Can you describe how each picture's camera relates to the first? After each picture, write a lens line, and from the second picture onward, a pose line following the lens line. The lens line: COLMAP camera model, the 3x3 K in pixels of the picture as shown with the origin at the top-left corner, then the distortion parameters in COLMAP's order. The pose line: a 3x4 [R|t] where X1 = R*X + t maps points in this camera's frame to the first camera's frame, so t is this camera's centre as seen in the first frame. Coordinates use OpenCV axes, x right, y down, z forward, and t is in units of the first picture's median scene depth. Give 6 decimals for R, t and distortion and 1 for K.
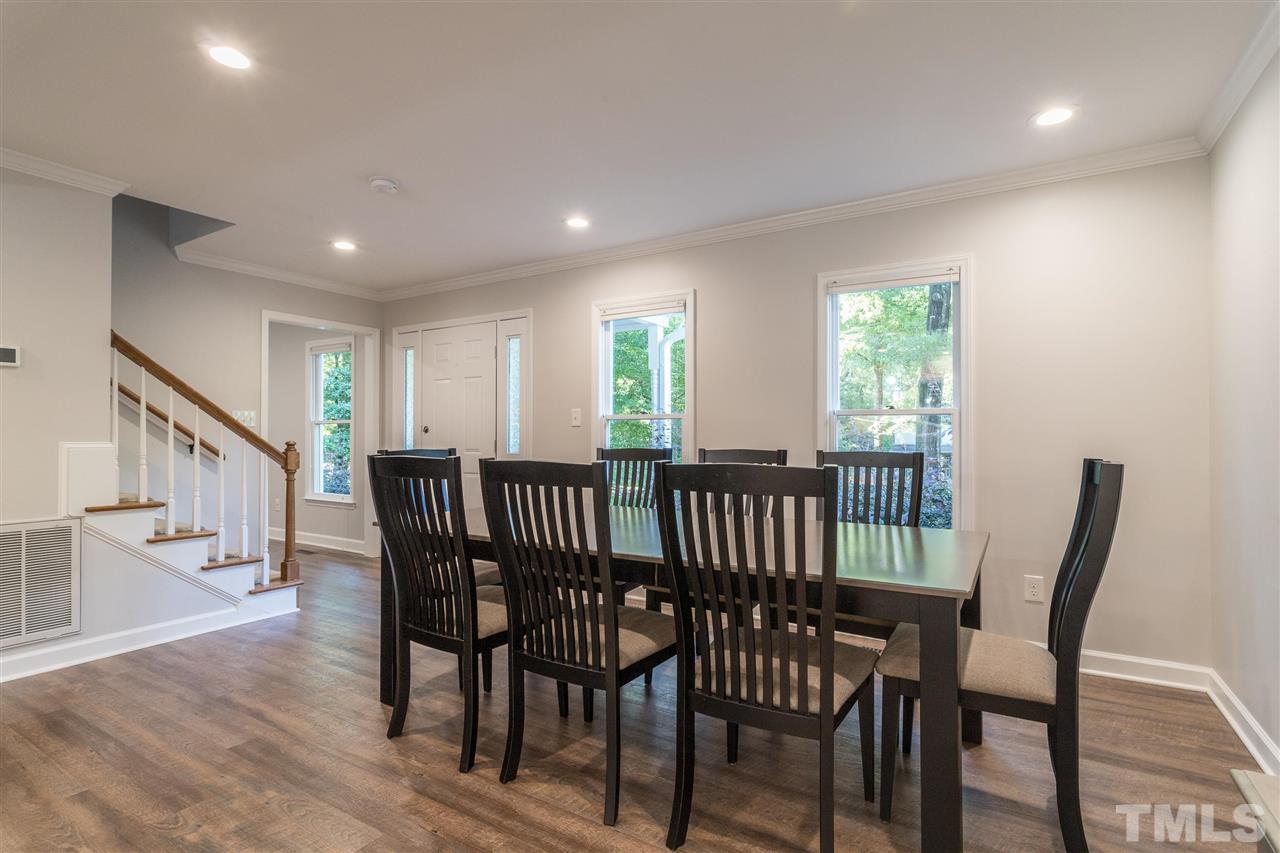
lens RADIAL K [[623.9, 0, 640.0], [0, 623.9, 426.5], [0, 0, 1]] dist [0.012682, 0.000582]
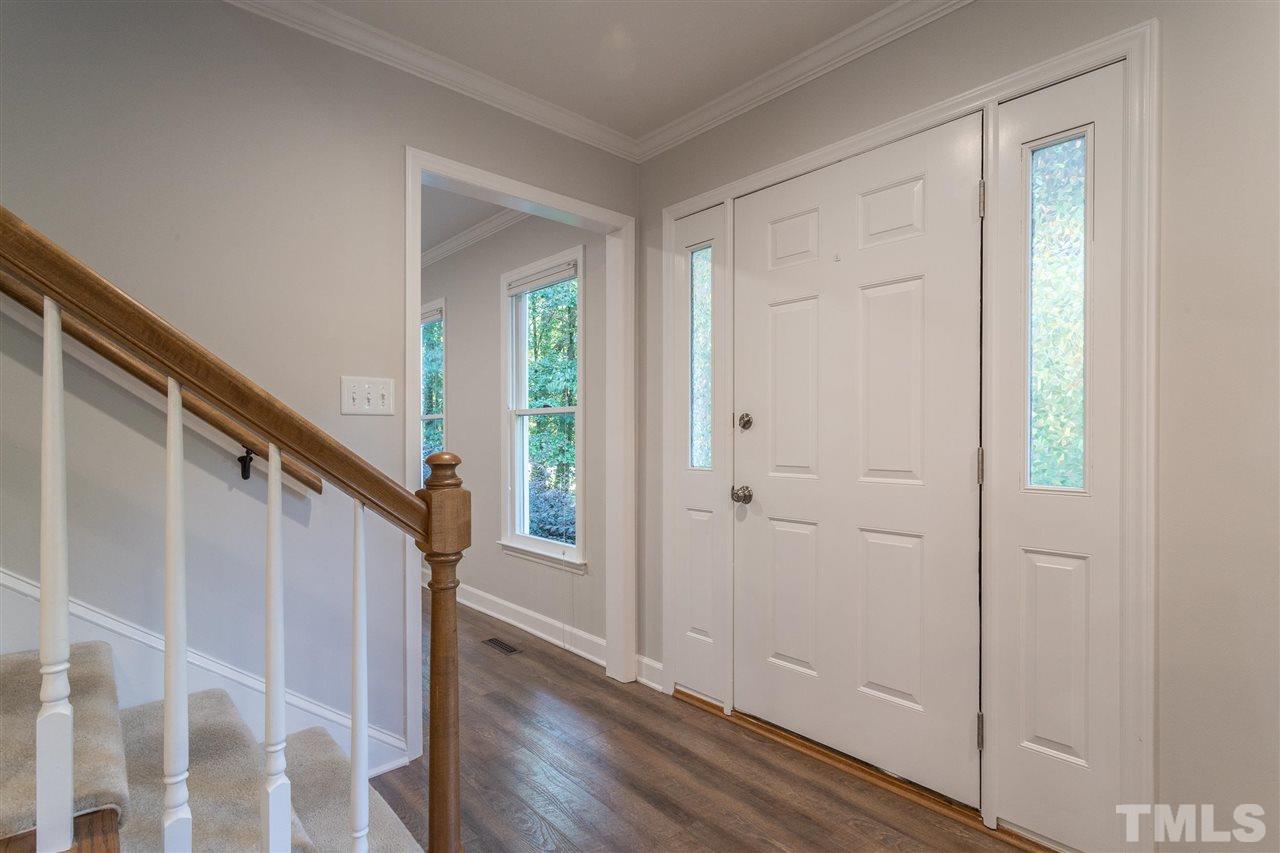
lens RADIAL K [[619.5, 0, 643.7], [0, 619.5, 433.0], [0, 0, 1]] dist [0.000278, -0.000036]
pose [[0.962950, 0.000334, -0.269679, -0.314385], [0.002168, 0.999957, 0.008981, 0.009444], [0.269670, -0.009233, 0.962908, 0.602269]]
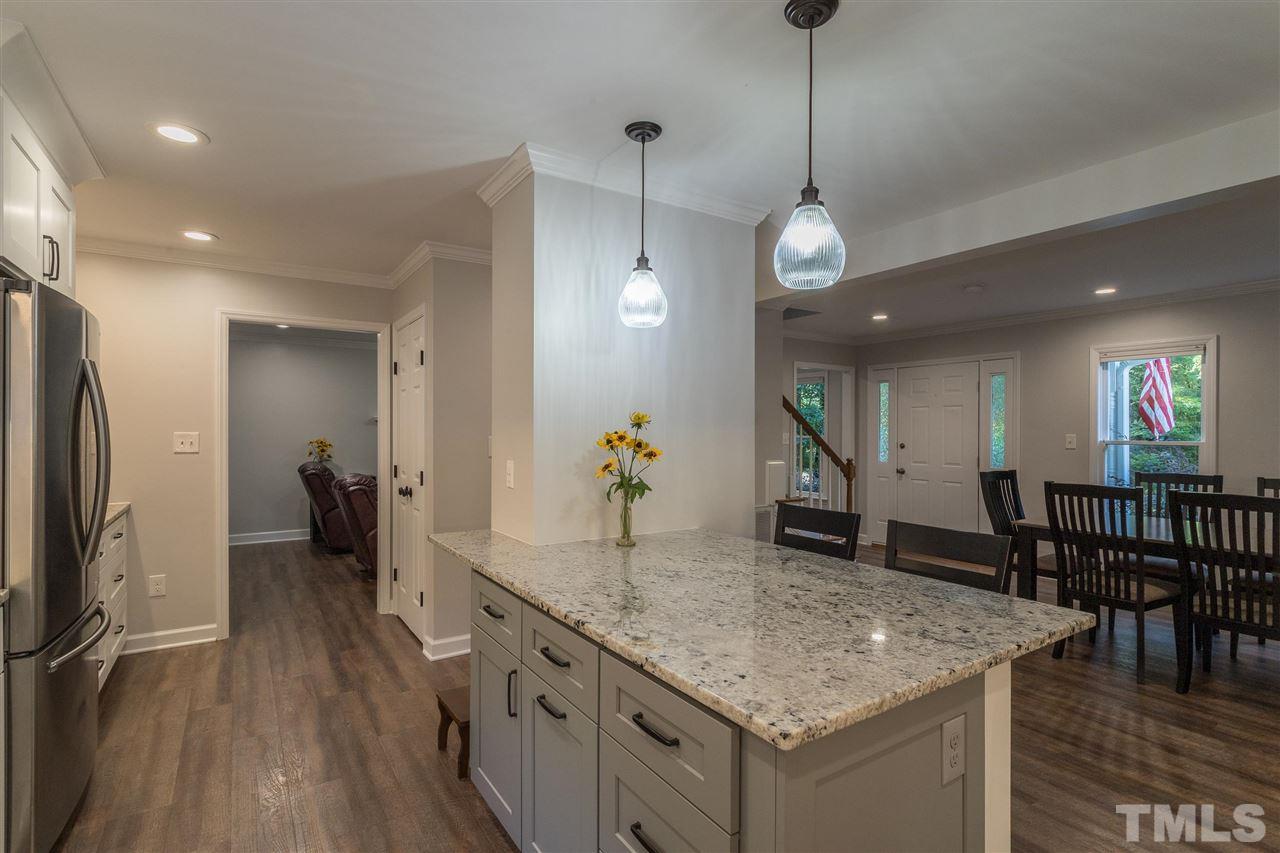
lens RADIAL K [[623.9, 0, 640.0], [0, 623.9, 426.5], [0, 0, 1]] dist [0.012682, 0.000582]
pose [[0.912358, 0.001581, -0.409390, -0.329477], [0.002356, 0.999956, 0.009112, -0.051036], [0.409386, -0.009278, 0.912314, -0.408502]]
